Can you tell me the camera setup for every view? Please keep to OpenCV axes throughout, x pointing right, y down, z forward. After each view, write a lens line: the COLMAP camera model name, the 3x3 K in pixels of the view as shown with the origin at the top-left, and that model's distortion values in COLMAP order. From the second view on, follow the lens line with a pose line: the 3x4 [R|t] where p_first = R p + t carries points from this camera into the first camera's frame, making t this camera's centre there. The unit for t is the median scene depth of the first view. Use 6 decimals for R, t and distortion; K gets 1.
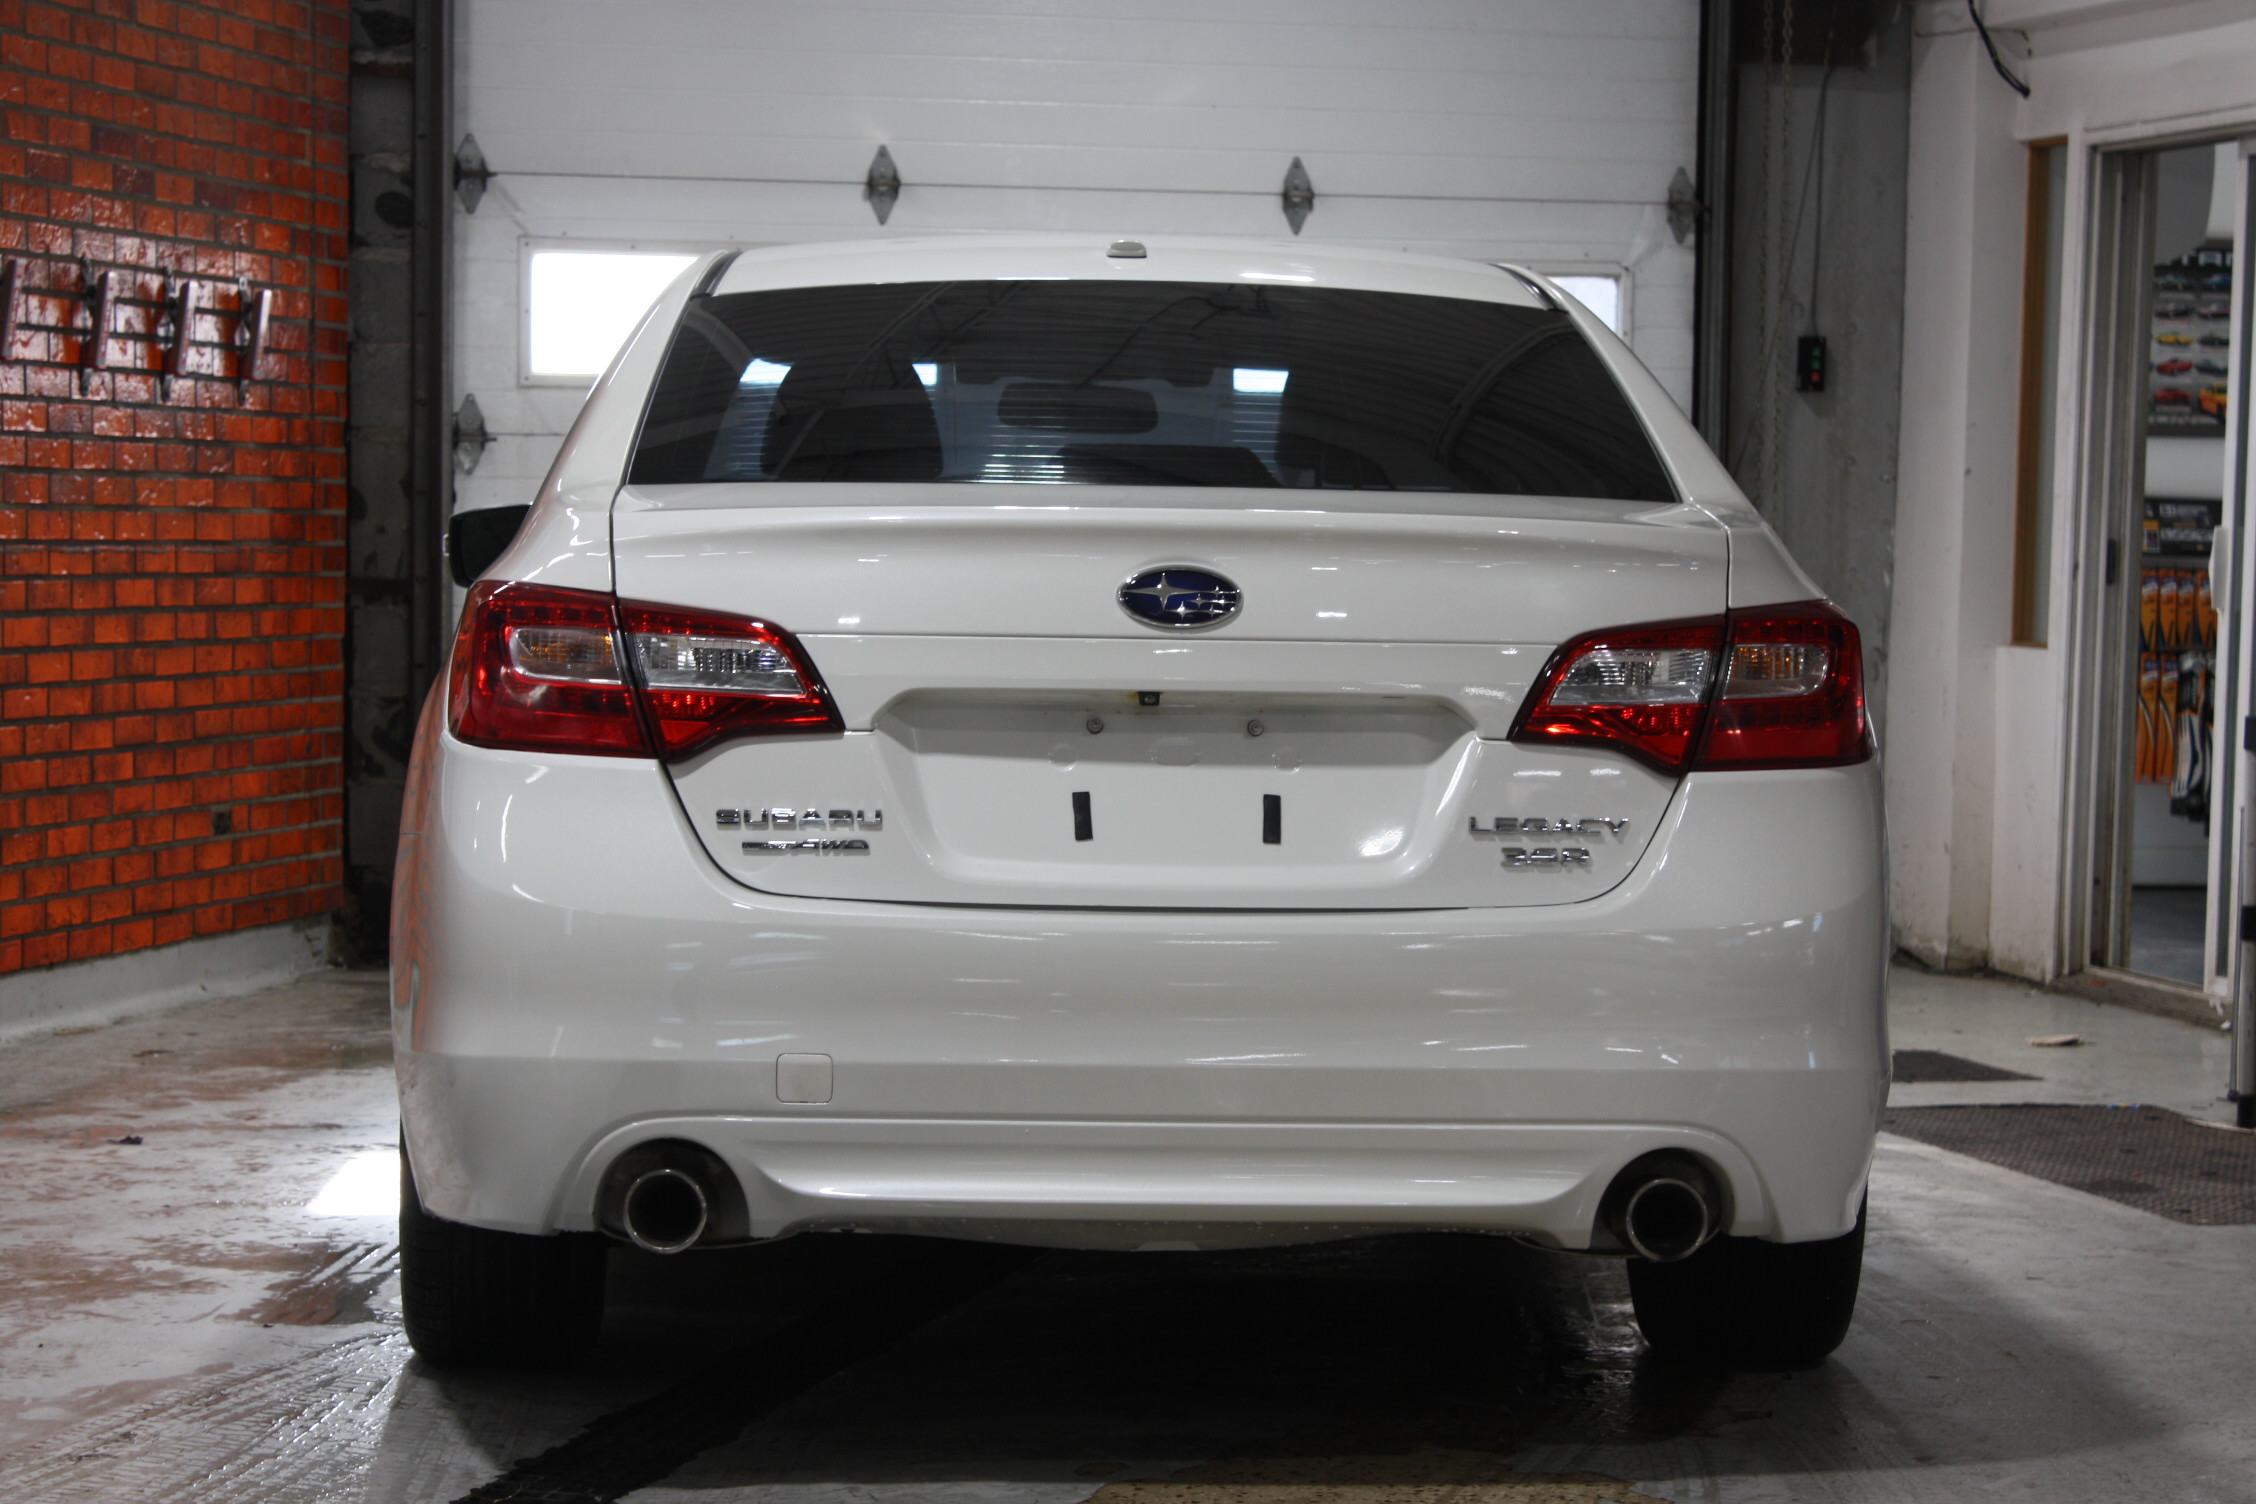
lens RADIAL K [[5454.8, 0, 1128.0], [0, 5454.8, 752.0], [0, 0, 1]] dist [-0.005147, 0.211039]
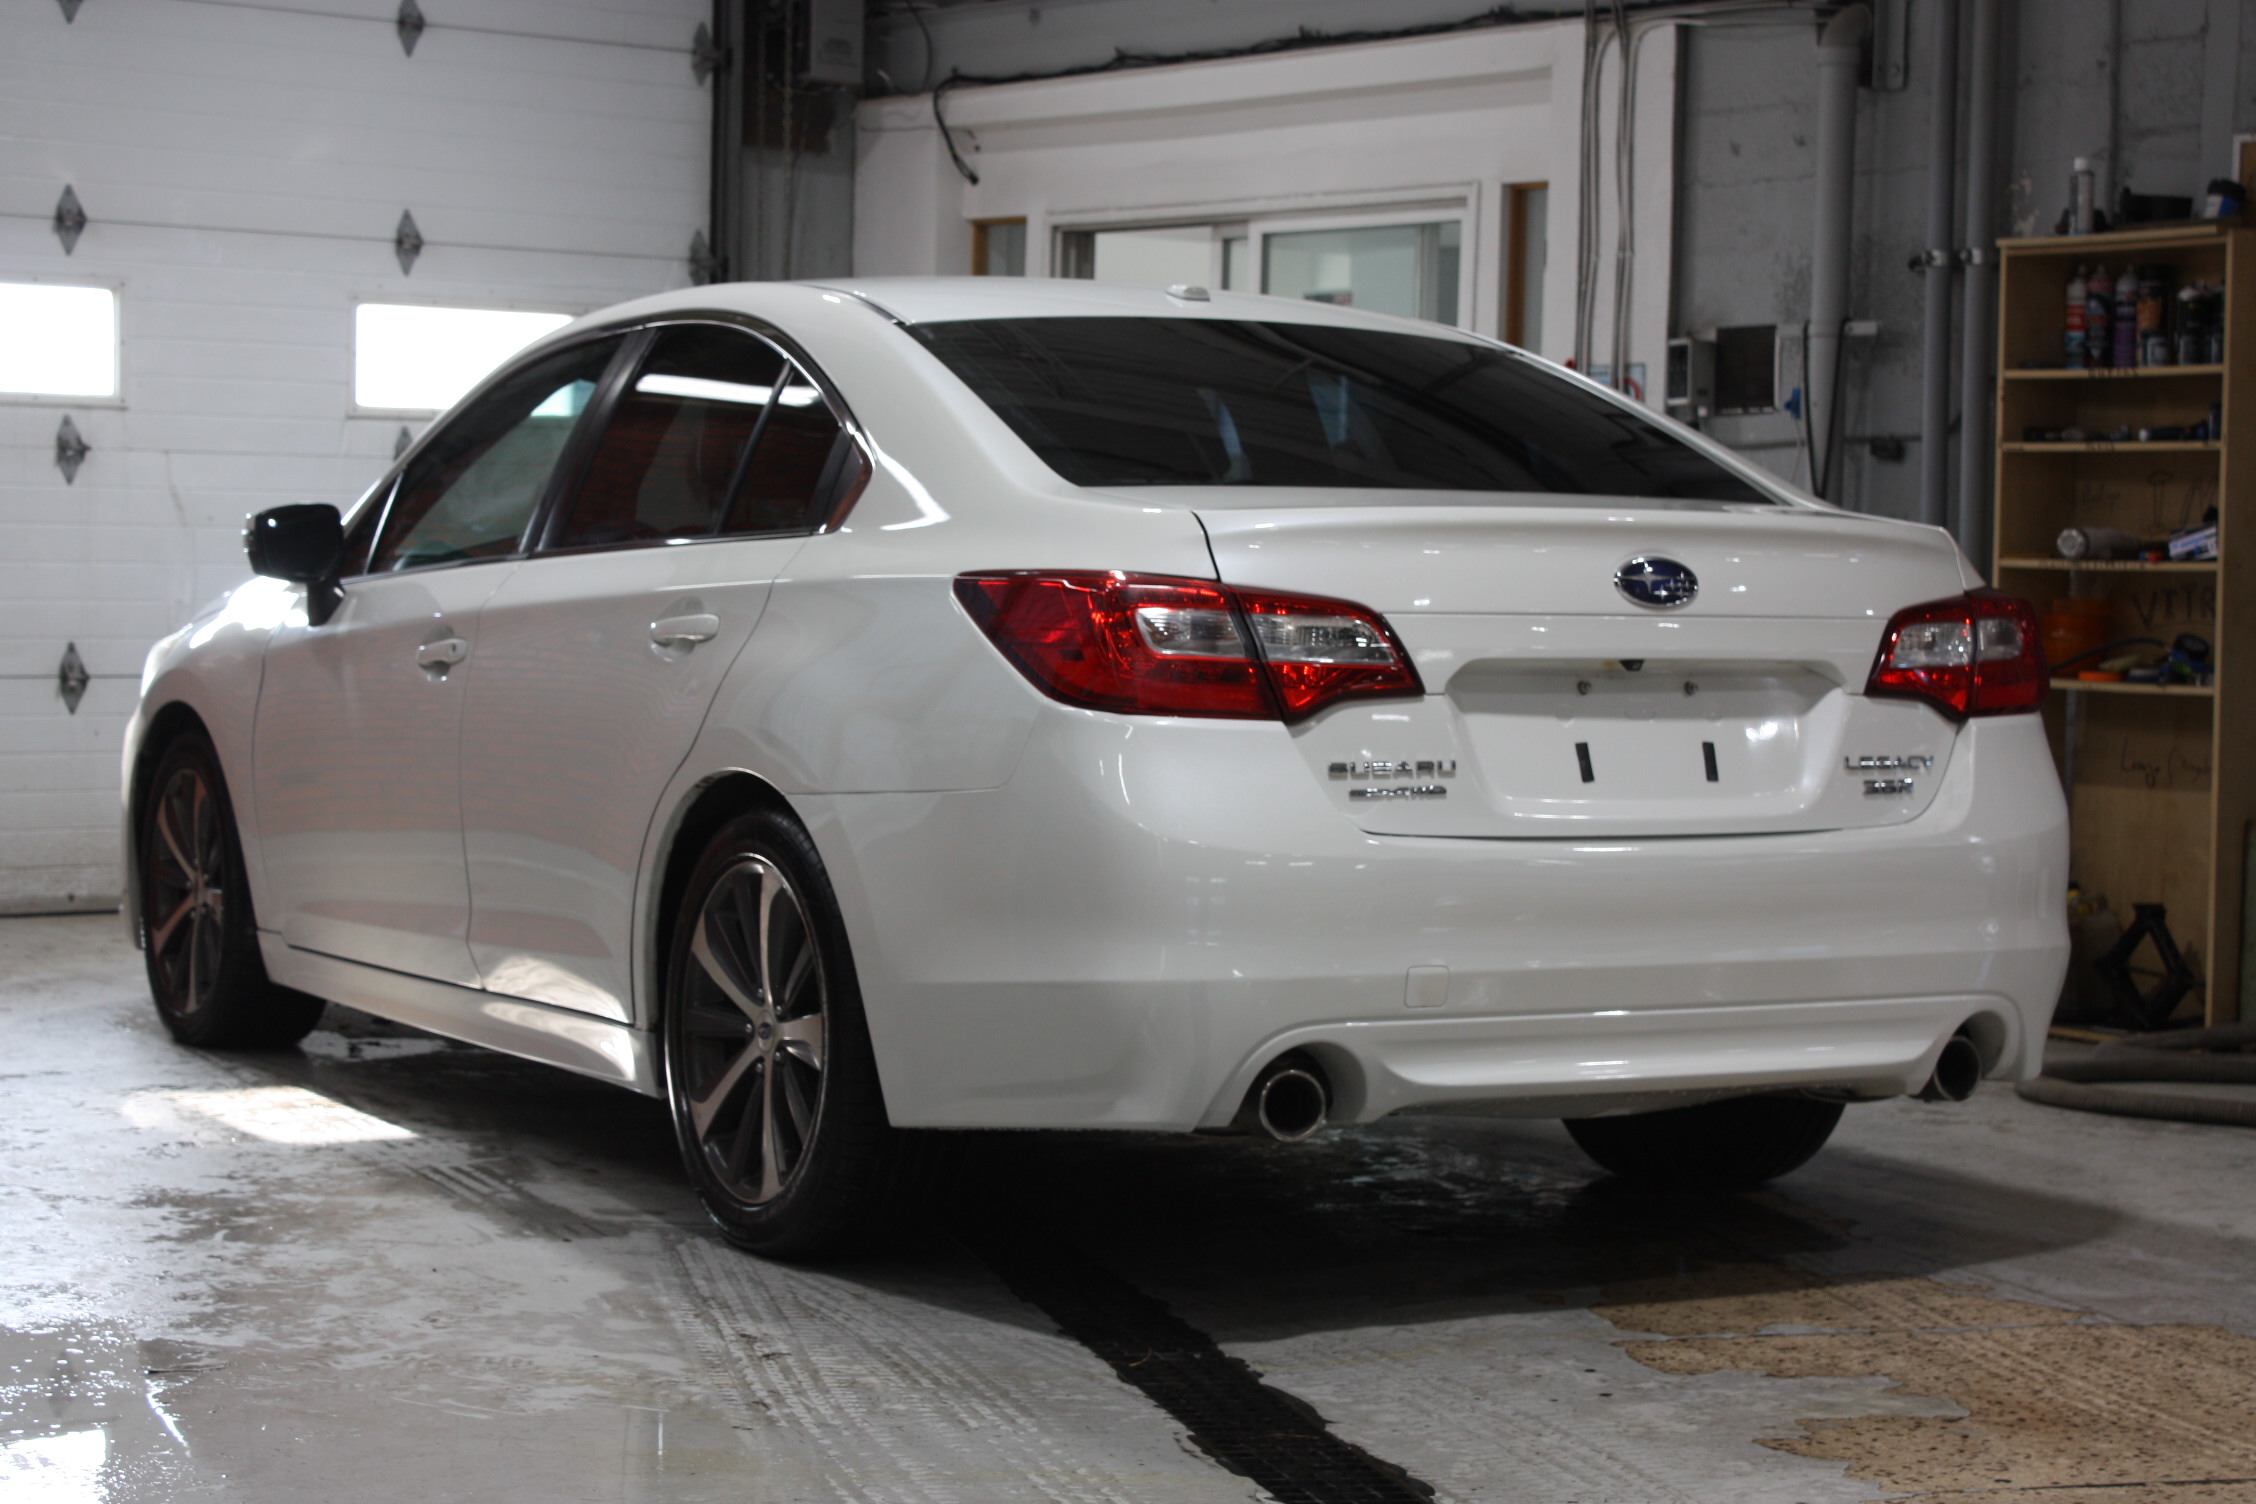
lens RADIAL K [[4448.4, 0, 1128.0], [0, 4448.4, 752.0], [0, 0, 1]] dist [0.007303, 0.073926]
pose [[0.877953, -0.019731, 0.478341, -0.569873], [0.015907, 0.999801, 0.012044, -0.004112], [-0.478483, -0.002965, 0.878092, 0.177015]]
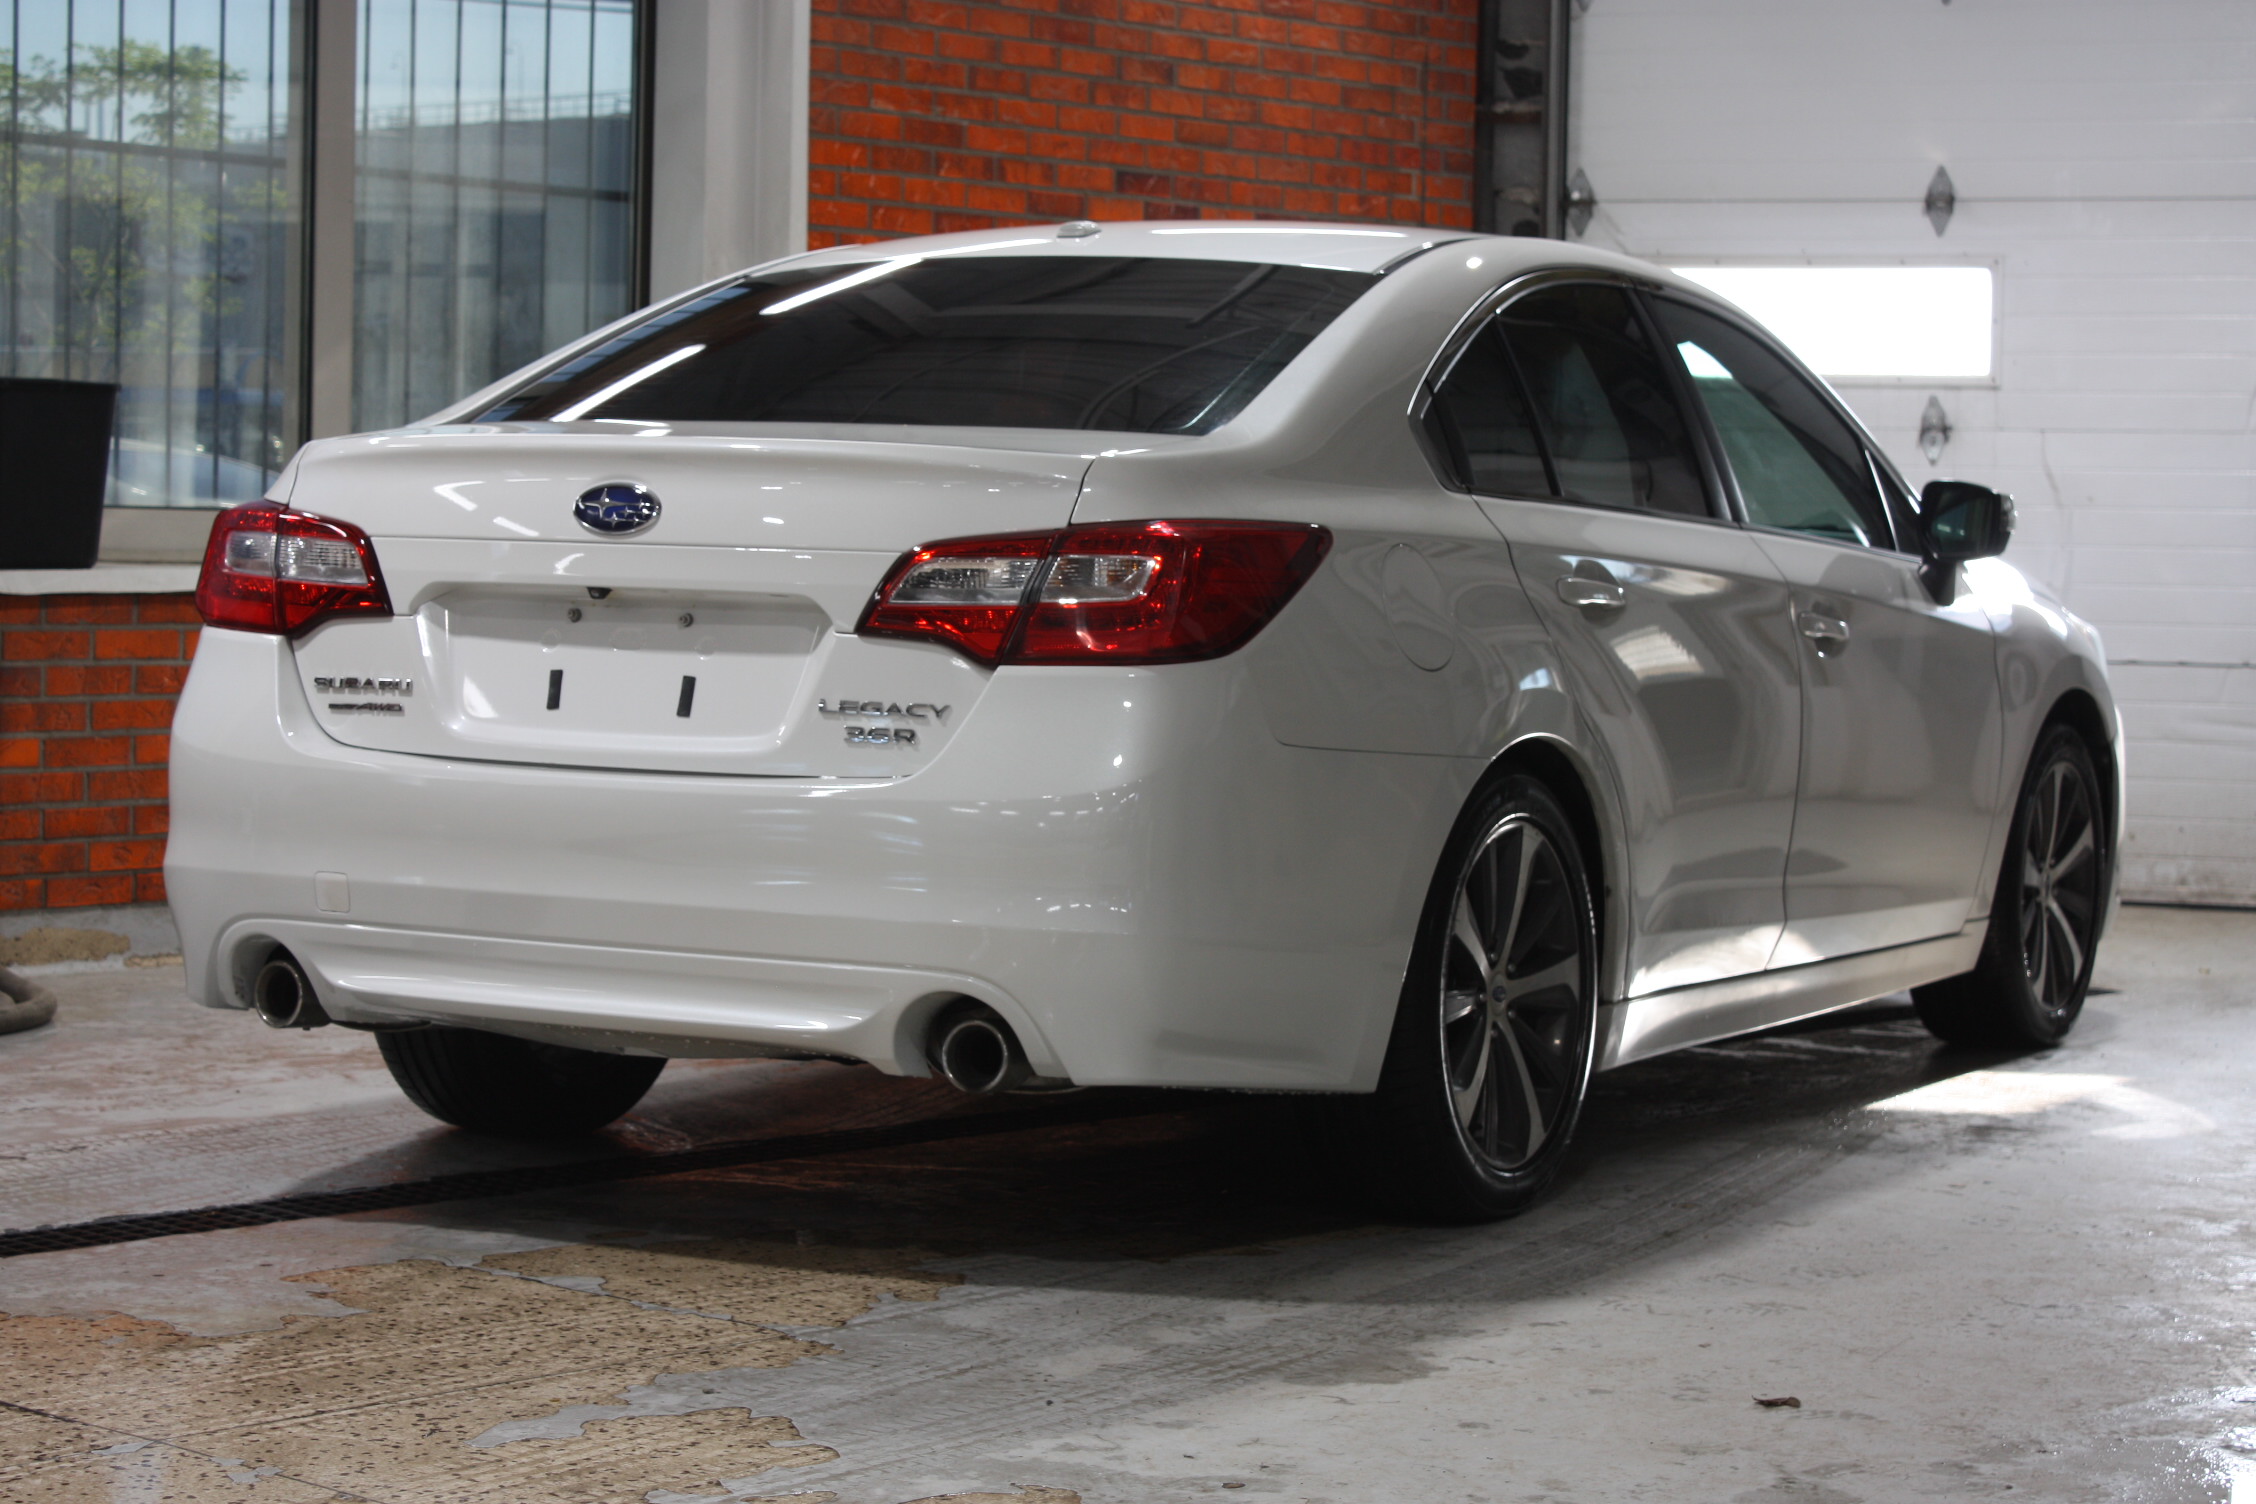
lens RADIAL K [[4654.5, 0, 1128.0], [0, 4654.5, 752.0], [0, 0, 1]] dist [0.023537, 0.176776]
pose [[0.840086, 0.031715, -0.541525, 0.655514], [-0.032070, 0.999447, 0.008782, 0.012409], [0.541504, 0.009989, 0.840639, 0.199852]]
